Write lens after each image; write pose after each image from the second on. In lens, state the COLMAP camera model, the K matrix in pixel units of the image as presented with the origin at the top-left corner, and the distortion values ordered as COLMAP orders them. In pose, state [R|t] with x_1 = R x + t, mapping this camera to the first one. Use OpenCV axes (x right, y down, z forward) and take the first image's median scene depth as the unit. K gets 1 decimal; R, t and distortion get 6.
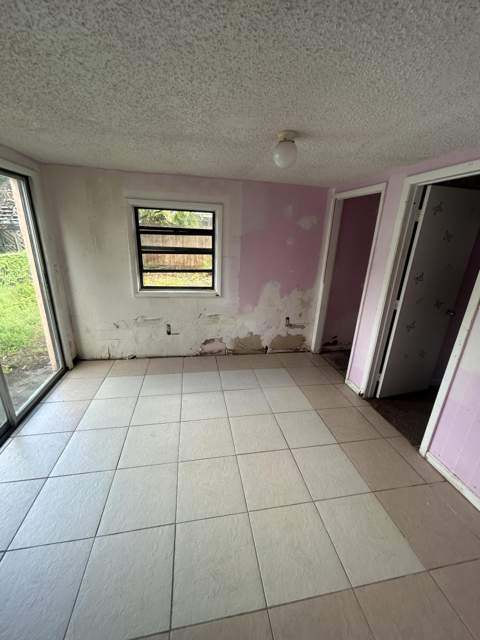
lens RADIAL K [[258.4, 0, 239.4], [0, 258.4, 321.3], [0, 0, 1]] dist [-0.003208, -0.000102]
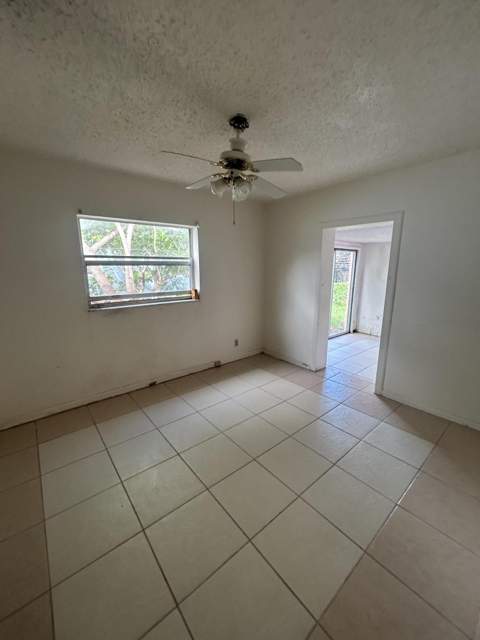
lens RADIAL K [[258.4, 0, 239.3], [0, 258.4, 320.4], [0, 0, 1]] dist [-0.003208, -0.000102]
pose [[0.484035, 0.149928, -0.862109, 0.709757], [-0.278765, 0.960302, 0.010491, 0.317619], [0.829458, 0.235247, 0.506615, -0.854532]]
